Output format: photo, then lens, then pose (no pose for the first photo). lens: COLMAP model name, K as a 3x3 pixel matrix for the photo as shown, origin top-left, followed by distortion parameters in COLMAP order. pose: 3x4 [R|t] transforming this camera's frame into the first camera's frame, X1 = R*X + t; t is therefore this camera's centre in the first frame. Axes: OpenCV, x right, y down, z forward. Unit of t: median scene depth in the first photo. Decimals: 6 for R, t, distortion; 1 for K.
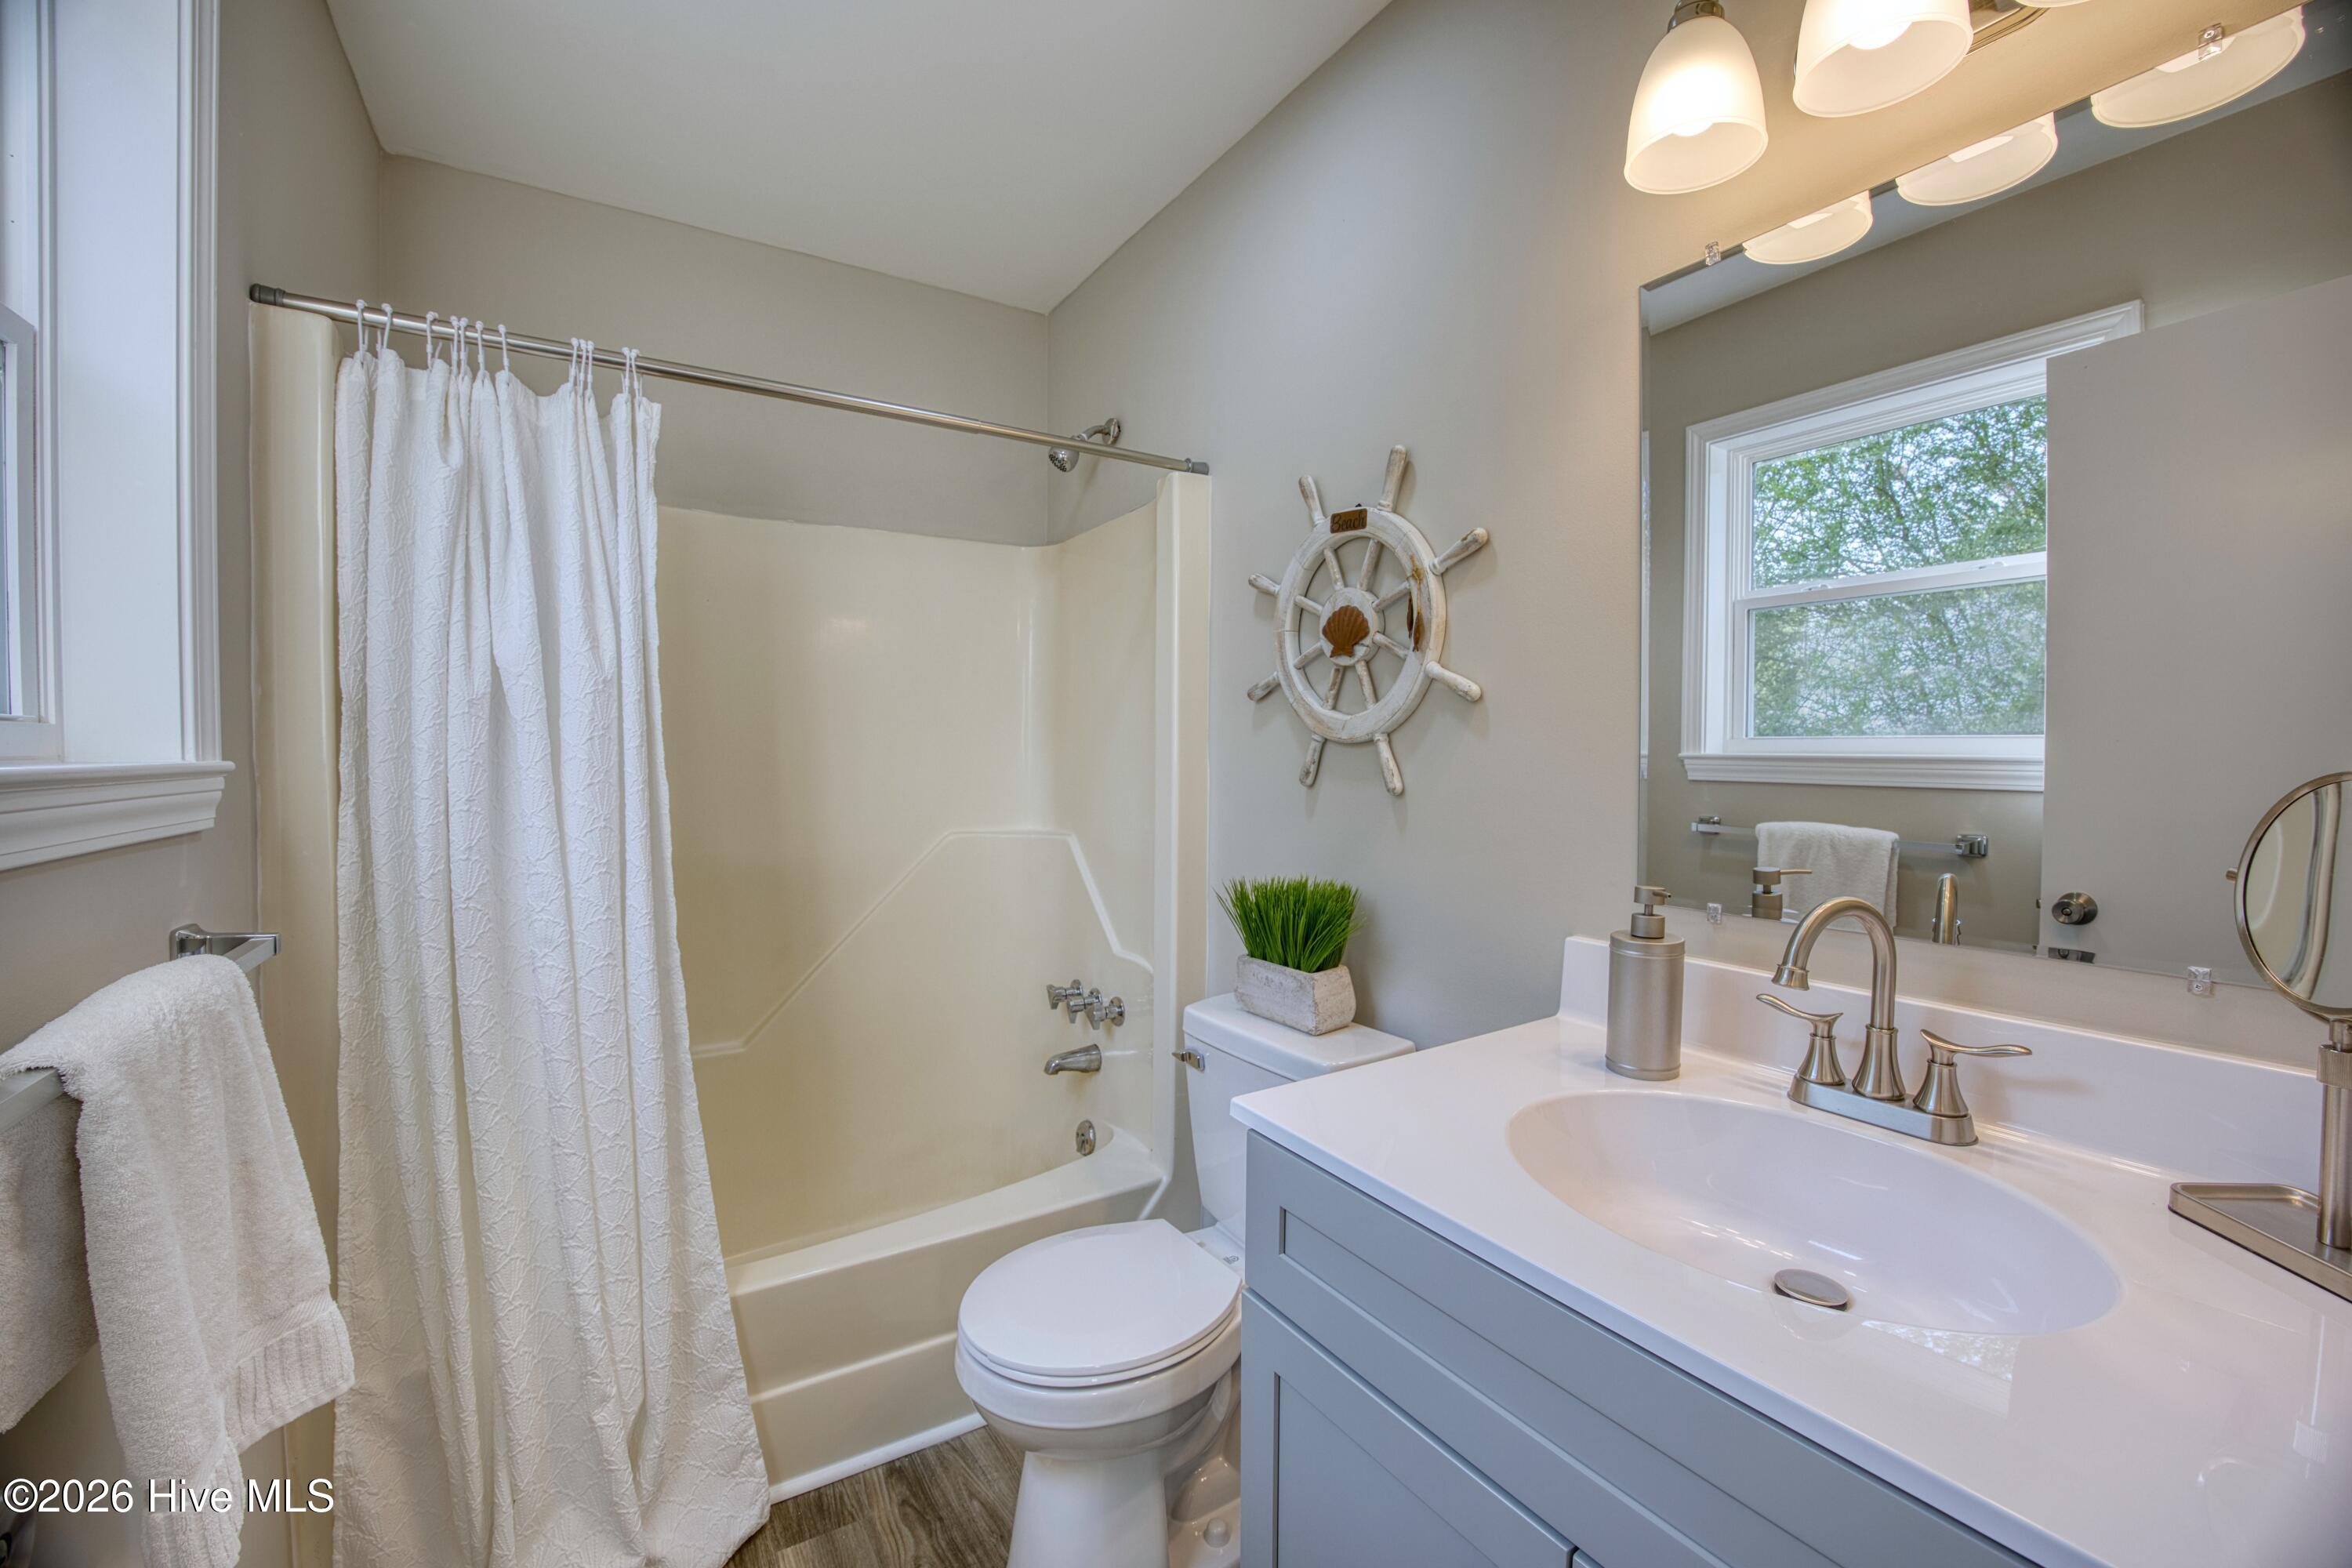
lens RADIAL K [[929.5, 0, 1178.0], [0, 929.5, 783.8], [0, 0, 1]] dist [-0.000245, 0.000435]
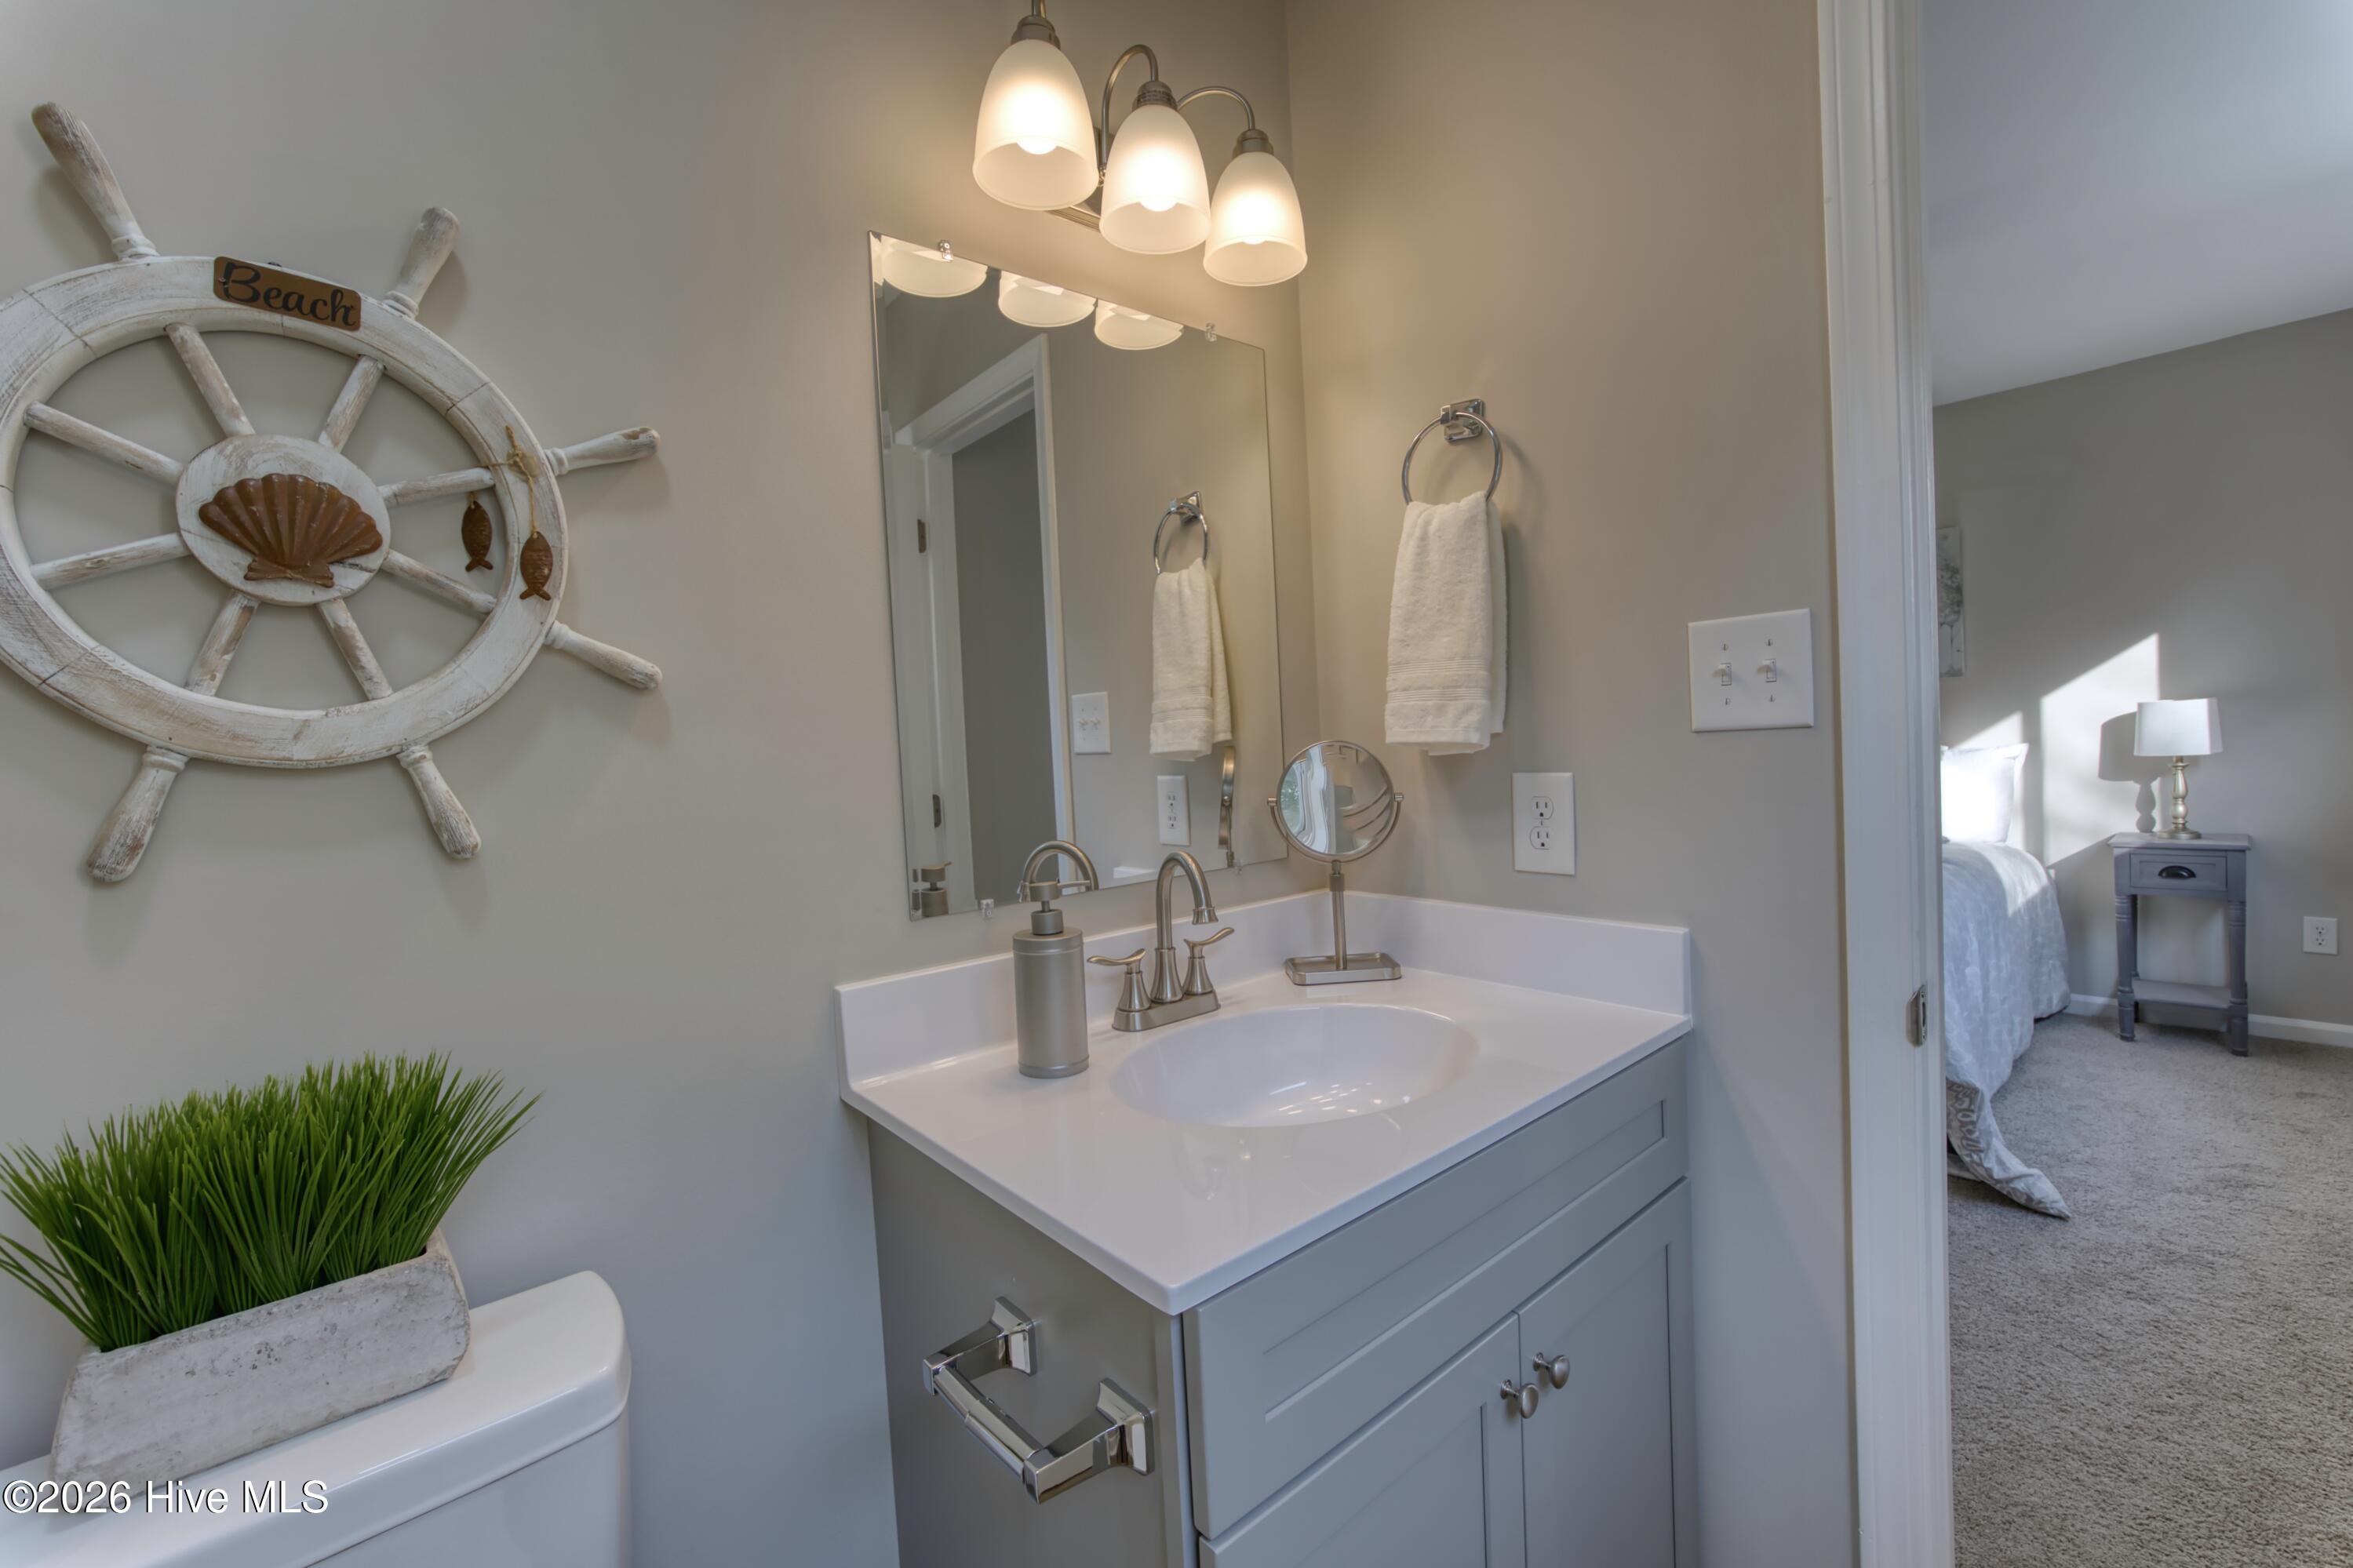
lens RADIAL K [[971.0, 0, 1175.9], [0, 971.0, 793.2], [0, 0, 1]] dist [-0.001780, 0.000222]
pose [[-0.096481, -0.048856, 0.994135, -0.503749], [0.087809, 0.994482, 0.057395, -0.031003], [-0.991454, 0.092832, -0.091659, 0.884823]]
